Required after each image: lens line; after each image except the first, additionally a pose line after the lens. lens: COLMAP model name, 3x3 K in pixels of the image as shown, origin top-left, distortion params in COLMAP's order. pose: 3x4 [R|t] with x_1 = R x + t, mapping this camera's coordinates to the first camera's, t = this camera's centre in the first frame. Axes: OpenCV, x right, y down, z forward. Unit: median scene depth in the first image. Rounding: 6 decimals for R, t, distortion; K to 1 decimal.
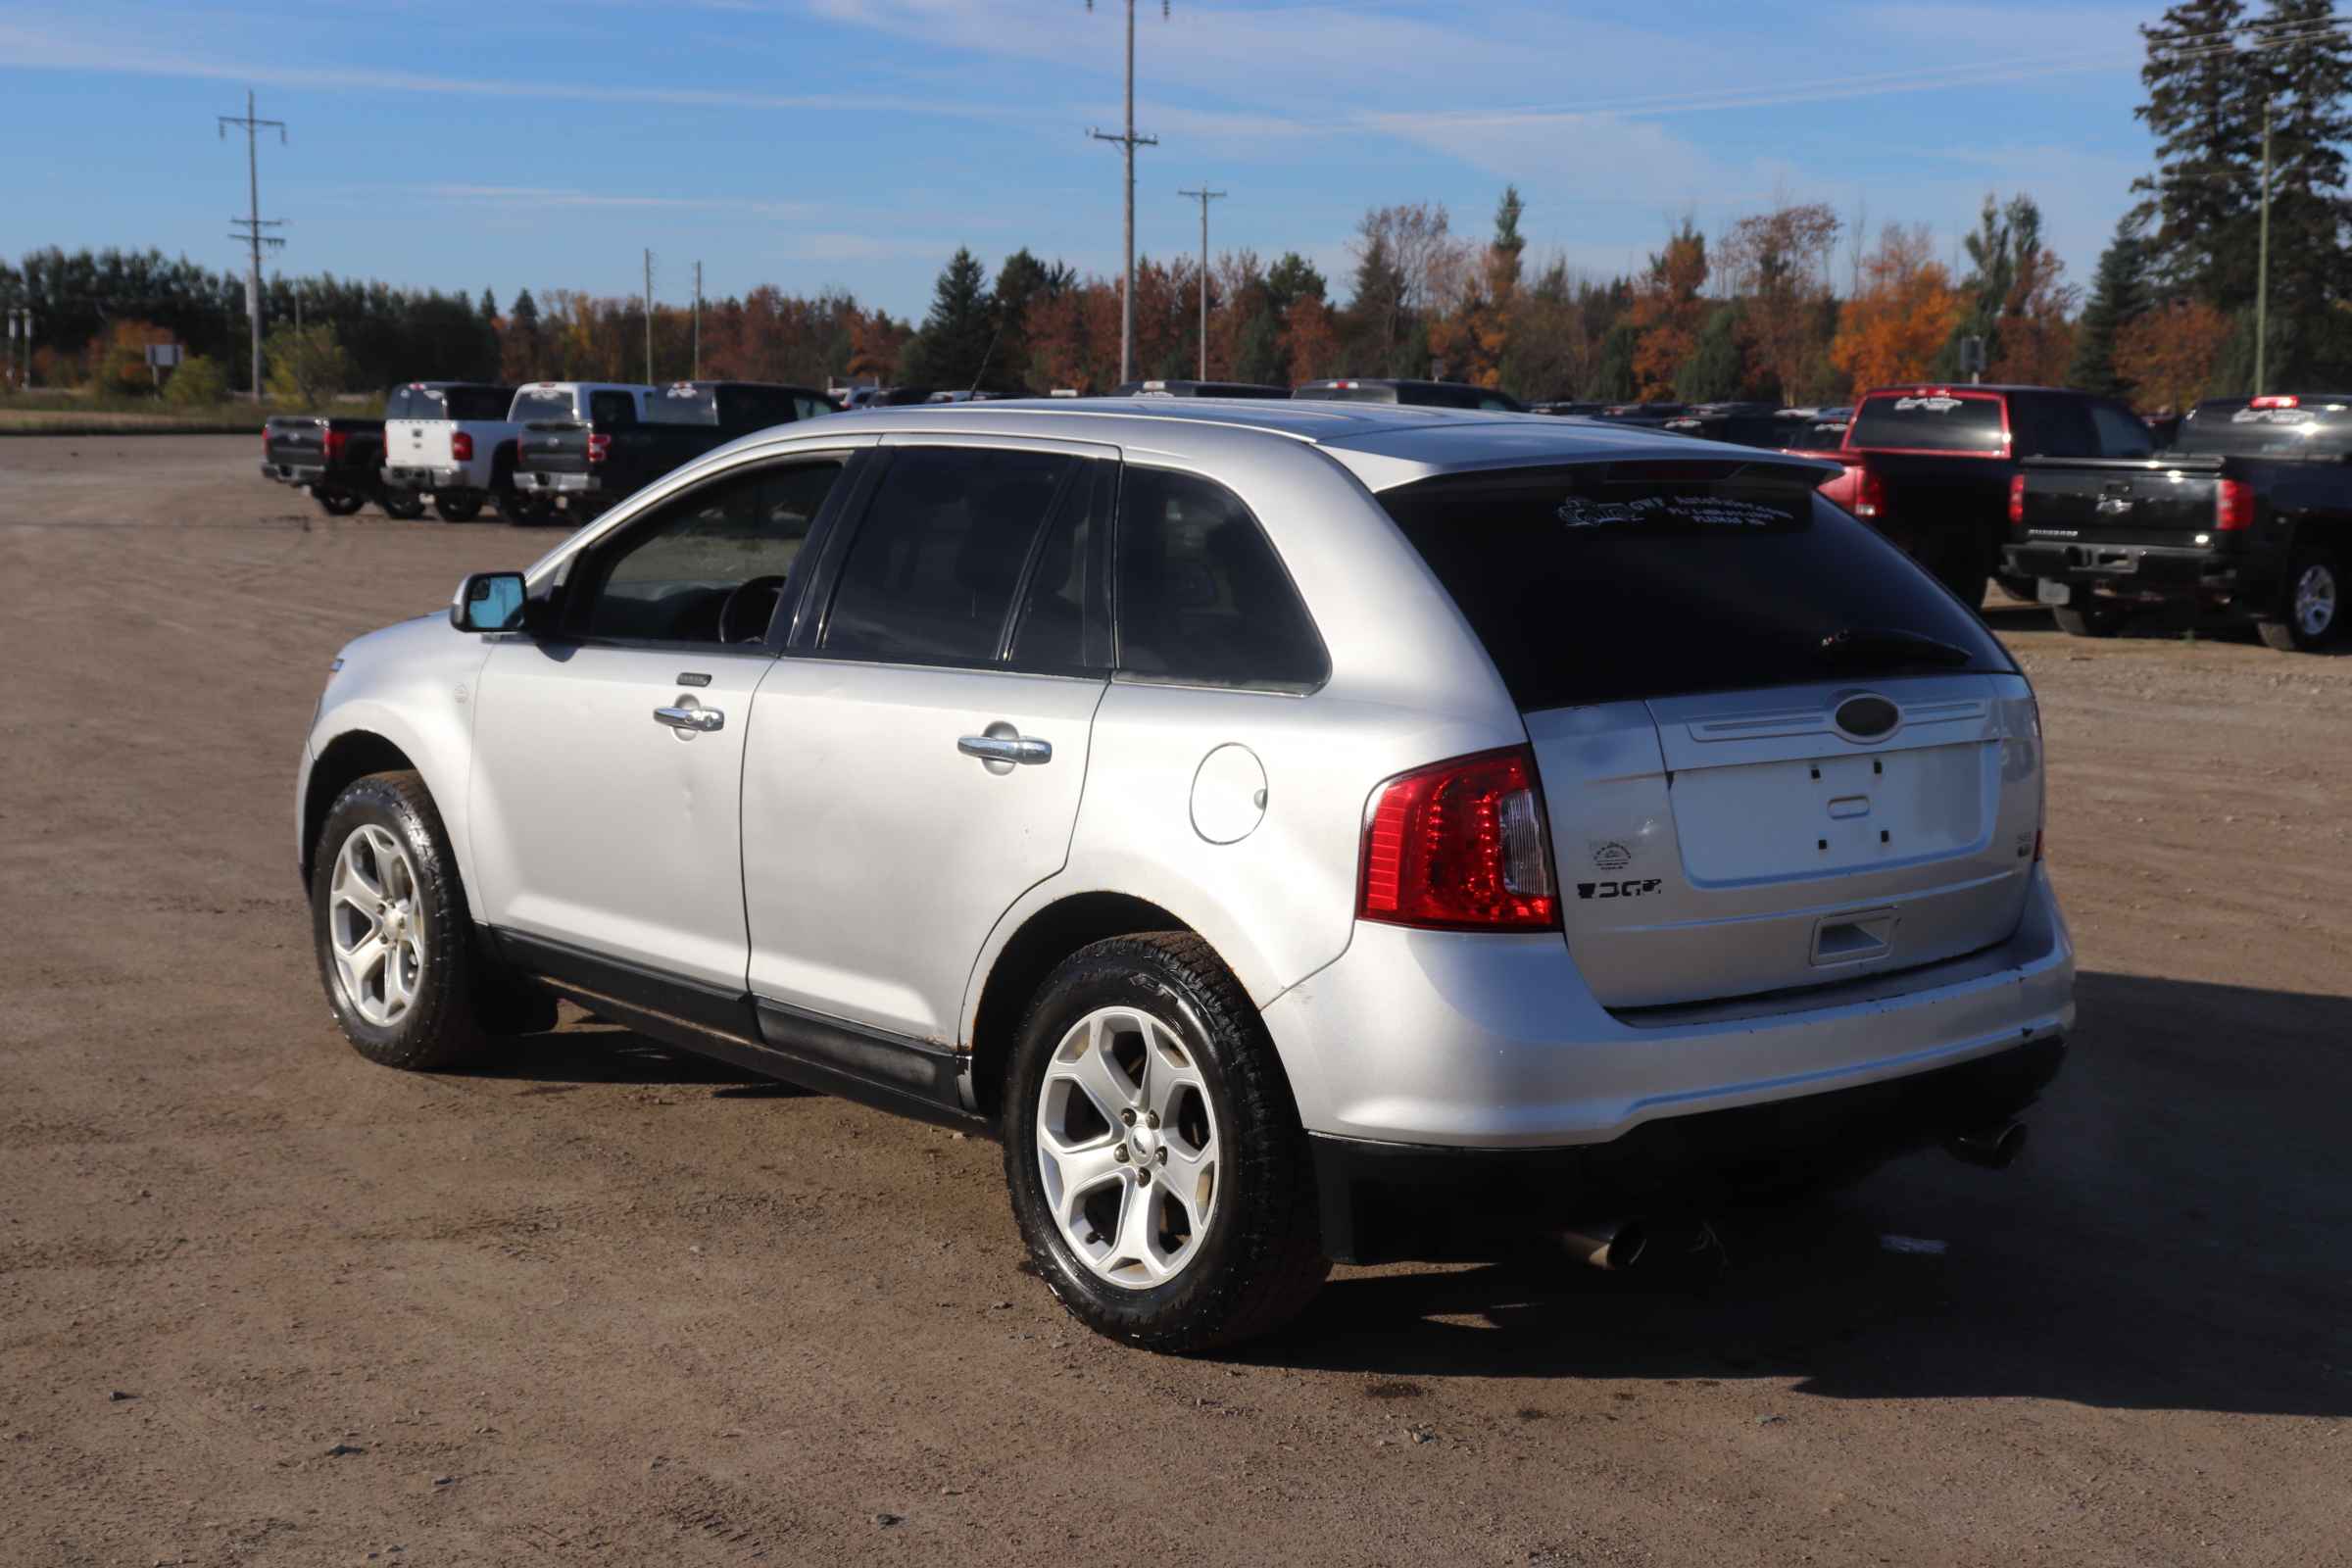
lens RADIAL K [[3259.2, 0, 1186.3], [0, 3259.2, 769.7], [0, 0, 1]] dist [0.139850, 0.000000]
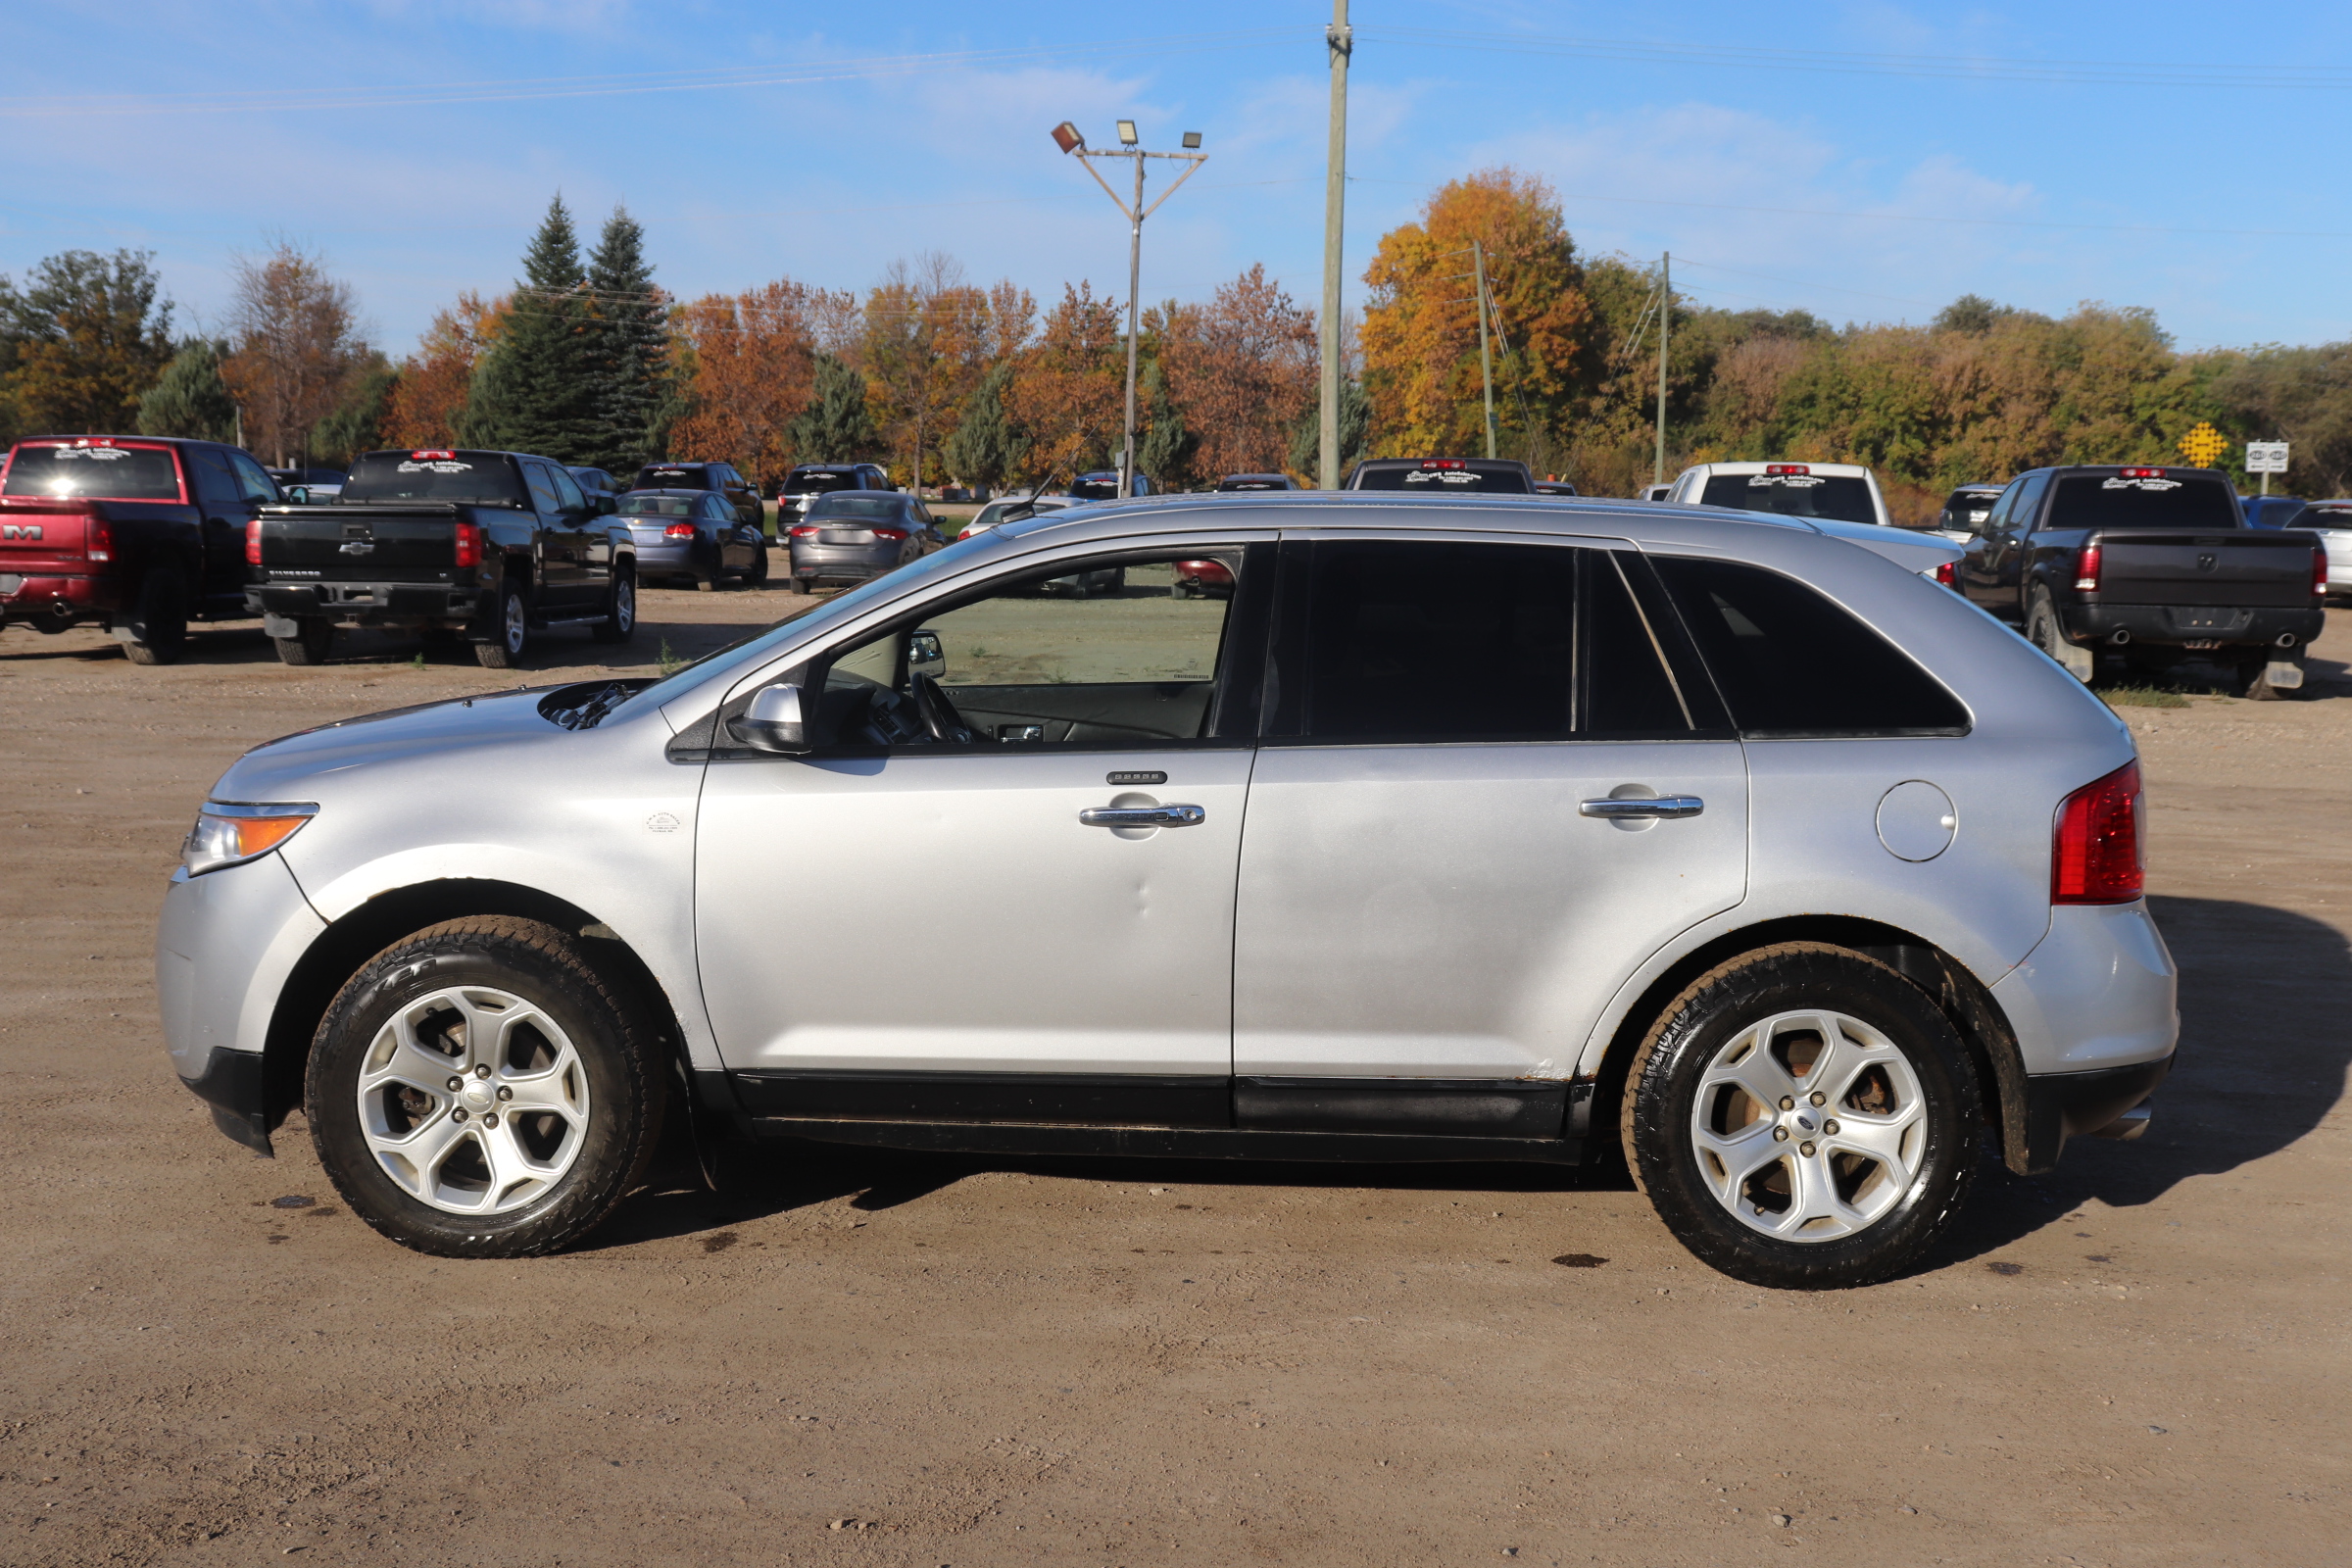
lens RADIAL K [[2907.5, 0, 1174.5], [0, 2907.5, 773.3], [0, 0, 1]] dist [0.008098, 0.000000]
pose [[0.635774, -0.088346, 0.766803, -0.786067], [0.083307, 0.995479, 0.045621, -0.065298], [-0.767367, 0.034875, 0.640259, 0.398074]]
